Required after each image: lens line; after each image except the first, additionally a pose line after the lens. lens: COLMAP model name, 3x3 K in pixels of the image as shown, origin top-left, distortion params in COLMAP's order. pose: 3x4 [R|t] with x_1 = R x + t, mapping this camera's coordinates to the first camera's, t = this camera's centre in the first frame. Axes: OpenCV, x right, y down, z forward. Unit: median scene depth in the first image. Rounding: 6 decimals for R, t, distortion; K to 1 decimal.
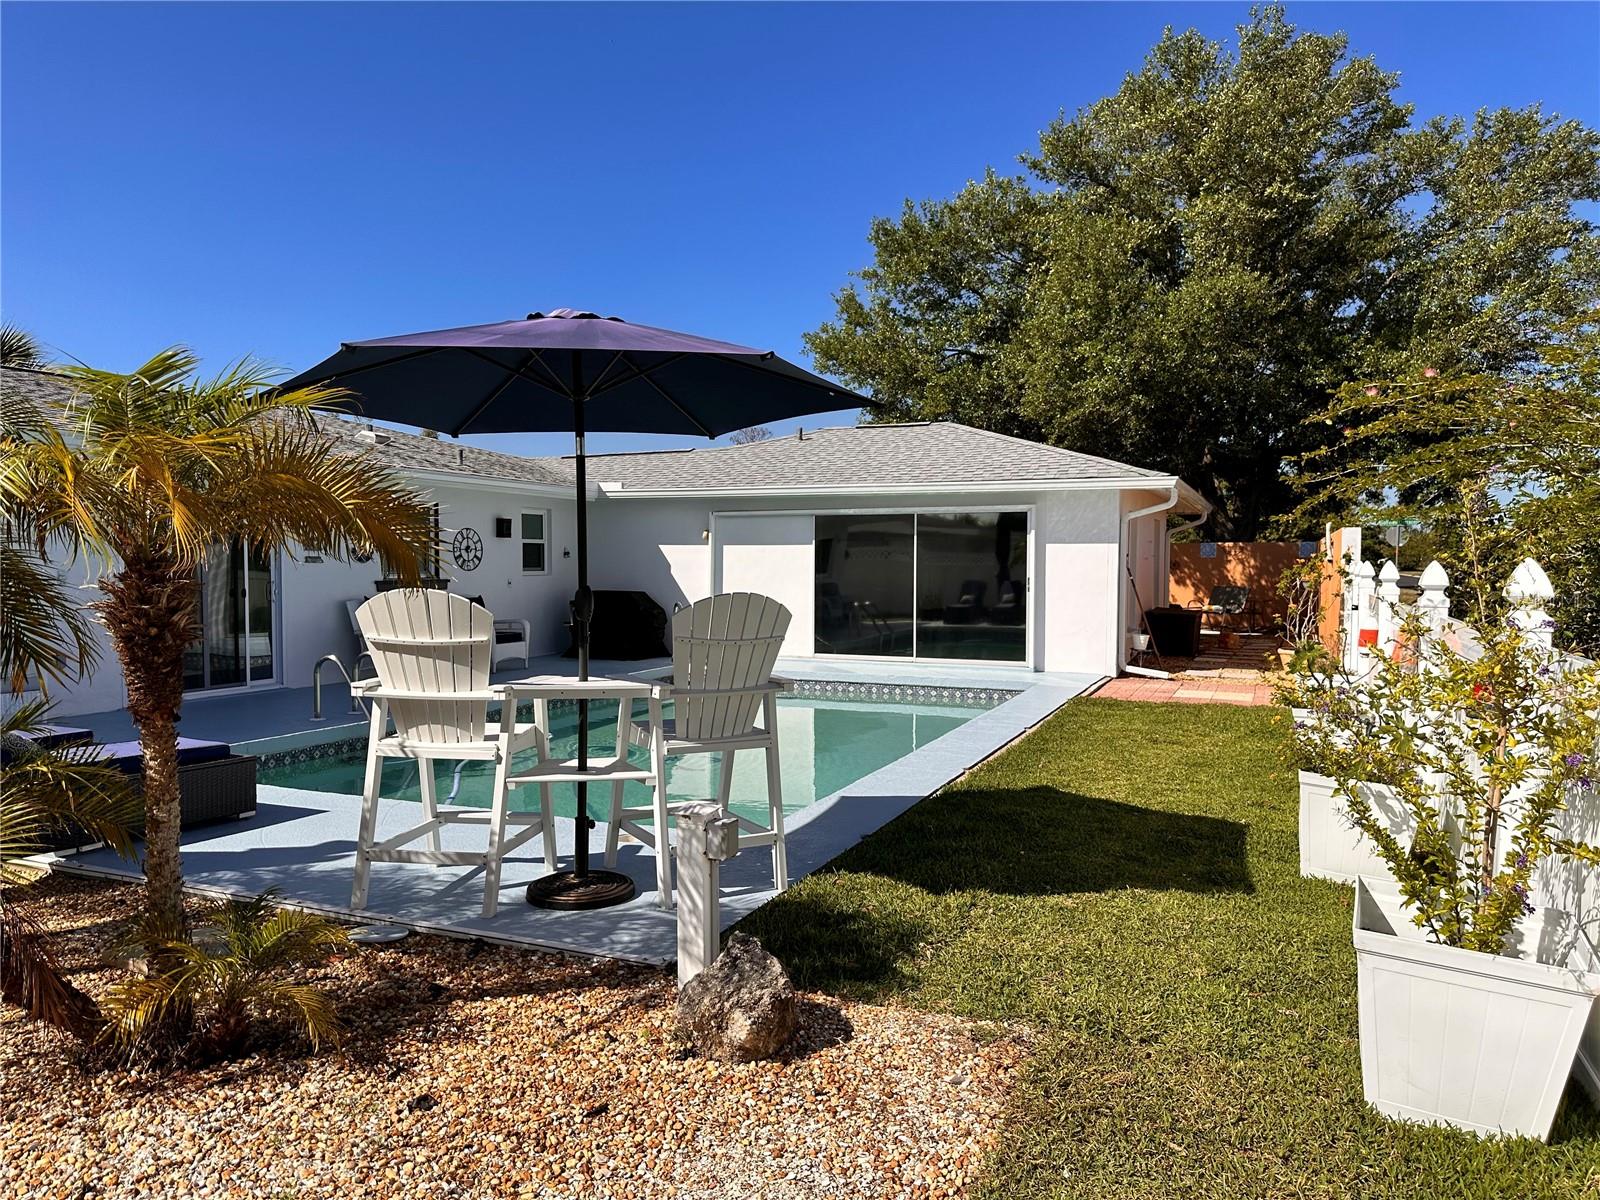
lens RADIAL K [[1127.0, 0, 799.1], [0, 1127.0, 598.5], [0, 0, 1]] dist [0.011650, -0.000404]
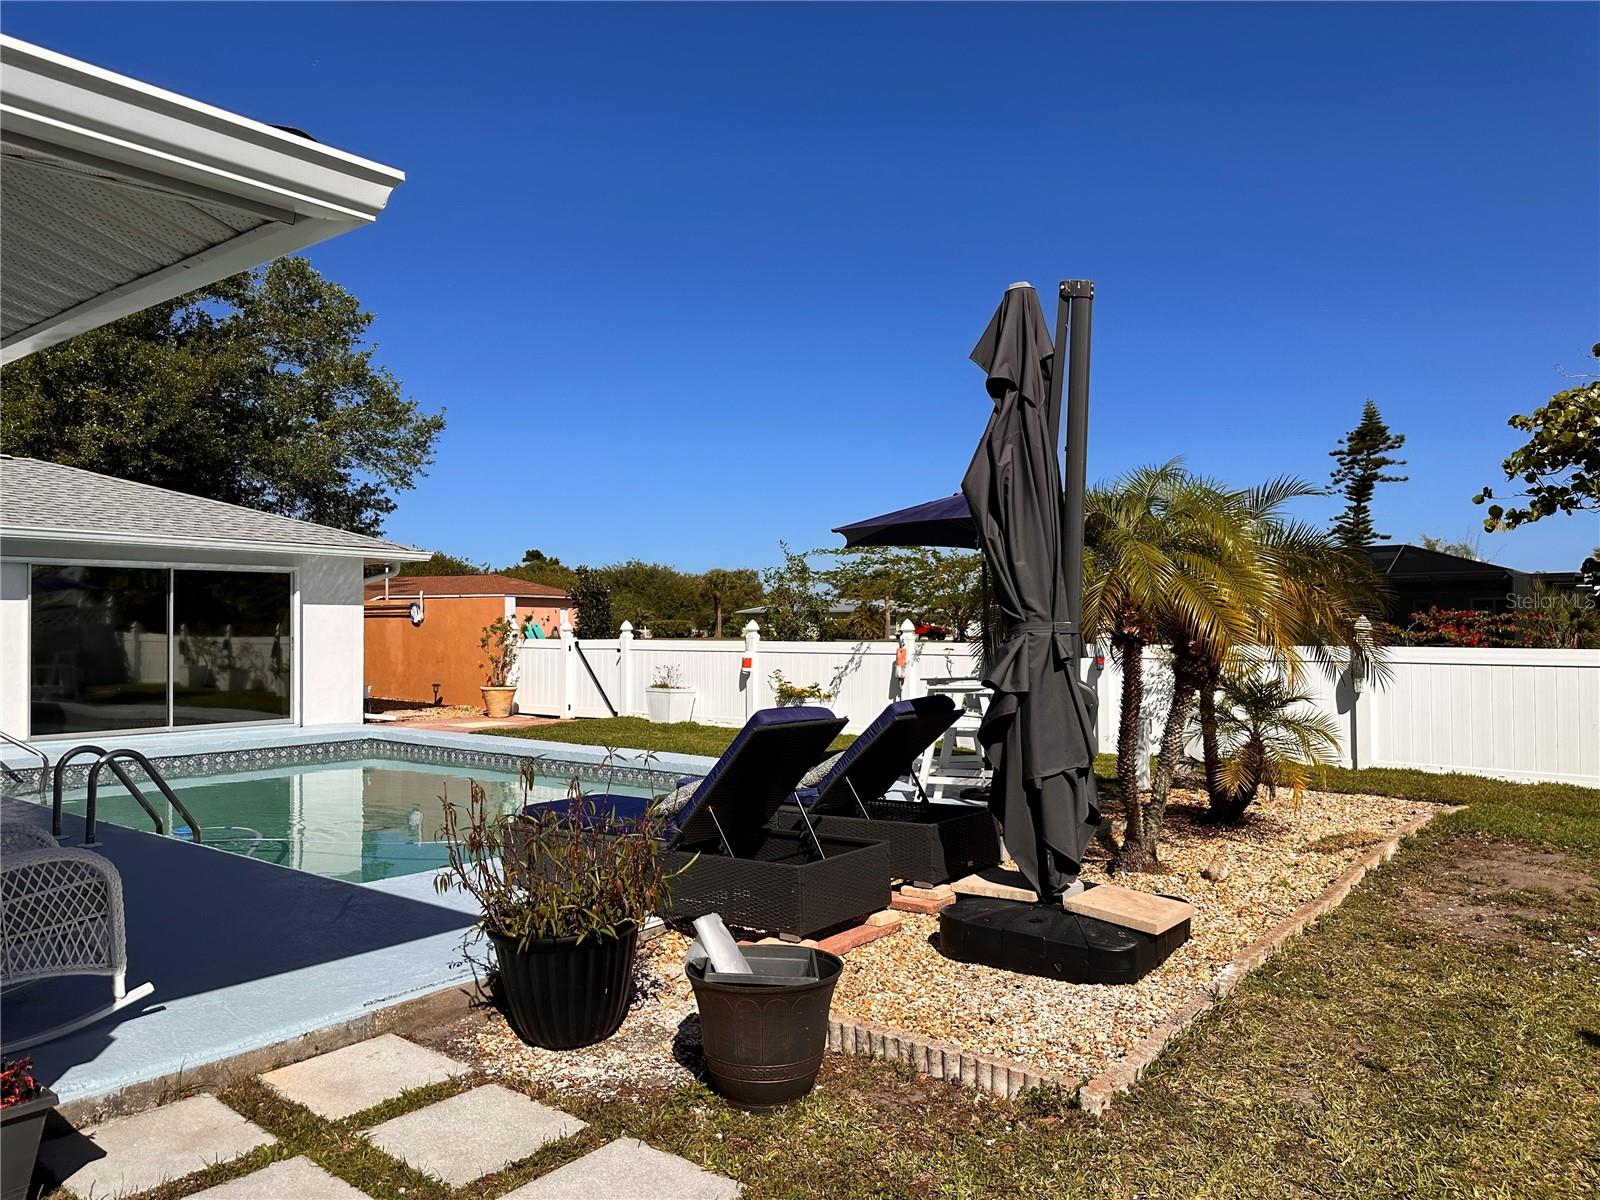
lens RADIAL K [[1127.0, 0, 799.7], [0, 1127.0, 602.7], [0, 0, 1]] dist [0.011650, -0.000404]
pose [[0.263894, 0.013194, 0.964462, -0.696689], [0.029631, 0.999324, -0.021778, -0.012991], [-0.964097, 0.034325, 0.263324, 0.290936]]
